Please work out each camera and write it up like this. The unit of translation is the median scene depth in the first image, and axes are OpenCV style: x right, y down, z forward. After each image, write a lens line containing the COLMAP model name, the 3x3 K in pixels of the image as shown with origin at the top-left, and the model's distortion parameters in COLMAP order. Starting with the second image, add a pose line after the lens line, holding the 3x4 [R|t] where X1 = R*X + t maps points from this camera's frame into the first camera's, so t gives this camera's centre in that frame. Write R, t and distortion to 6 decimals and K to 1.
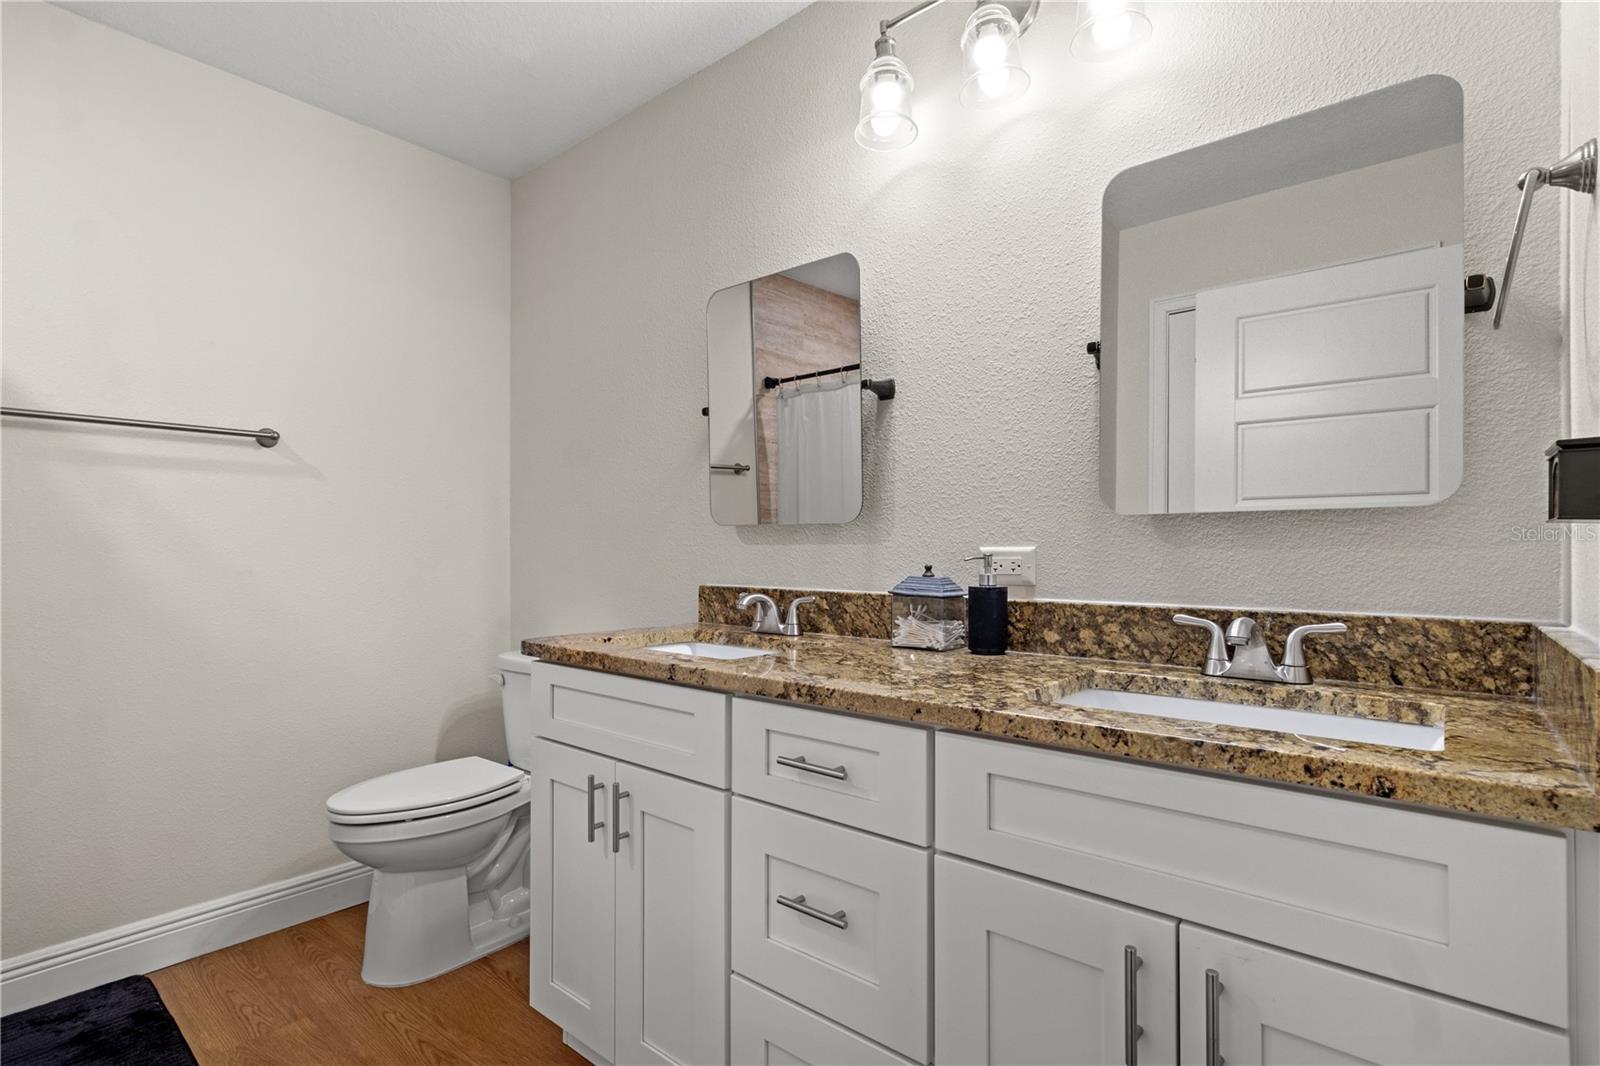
lens RADIAL K [[763.8, 0, 801.2], [0, 763.8, 537.7], [0, 0, 1]] dist [0.002282, 0.000172]
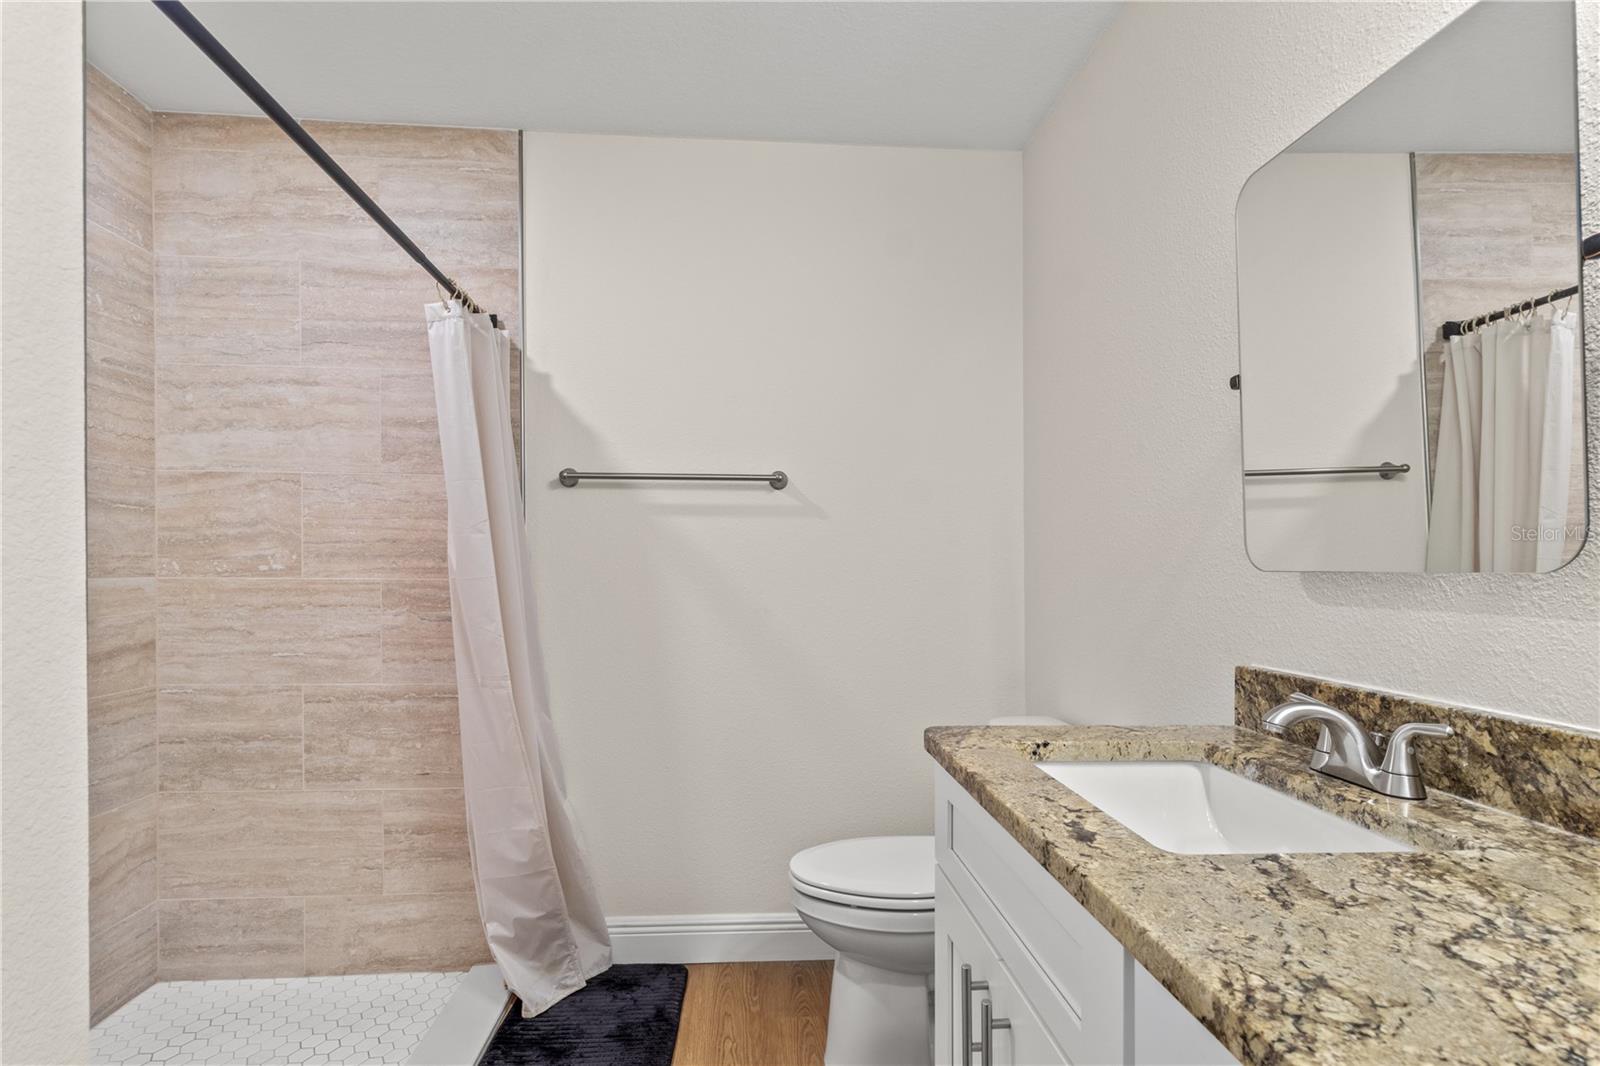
lens RADIAL K [[763.8, 0, 800.1], [0, 763.8, 558.9], [0, 0, 1]] dist [0.002282, 0.000172]
pose [[0.697291, -0.002842, -0.716782, 0.068725], [0.001179, 0.999995, -0.002818, -0.024200], [0.716787, 0.001120, 0.697291, 0.333421]]
